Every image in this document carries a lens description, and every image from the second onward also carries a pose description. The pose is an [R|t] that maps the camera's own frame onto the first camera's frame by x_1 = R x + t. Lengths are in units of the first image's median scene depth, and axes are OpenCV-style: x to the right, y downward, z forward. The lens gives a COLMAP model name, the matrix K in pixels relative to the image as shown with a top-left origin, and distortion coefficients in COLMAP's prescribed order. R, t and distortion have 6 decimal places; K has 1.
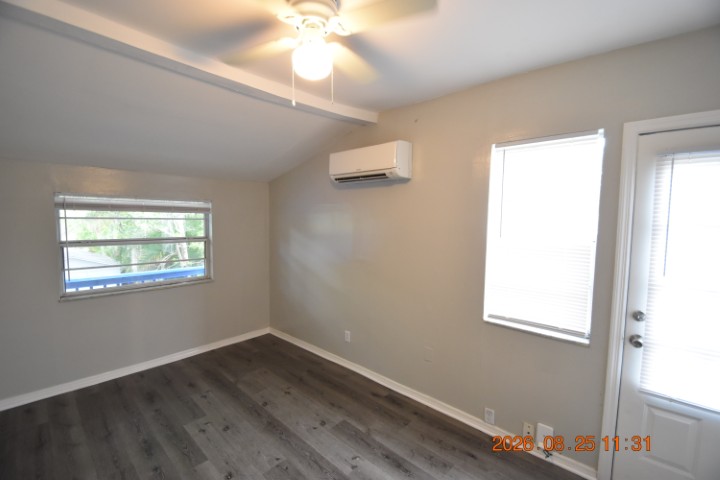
lens RADIAL K [[316.2, 0, 353.3], [0, 316.2, 238.6], [0, 0, 1]] dist [0.001117, -0.005941]
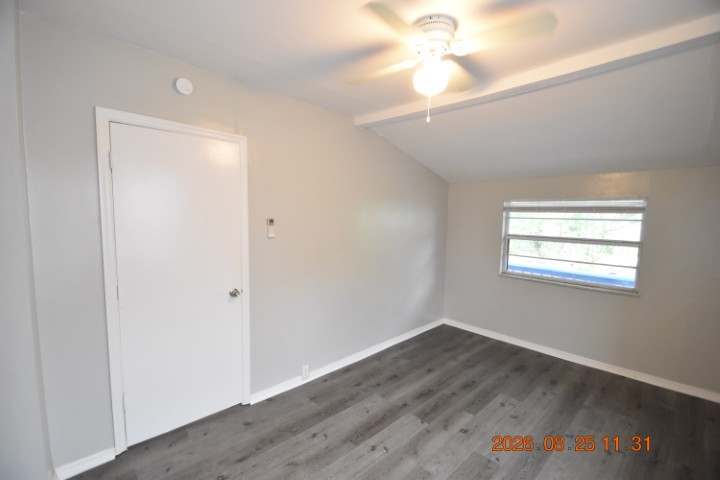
lens RADIAL K [[316.2, 0, 358.3], [0, 316.2, 241.5], [0, 0, 1]] dist [0.001117, -0.005941]
pose [[-0.058678, 0.073080, -0.995598, 0.541685], [-0.077864, 0.993943, 0.077548, -0.018102], [0.995236, 0.082072, -0.052632, 0.421065]]
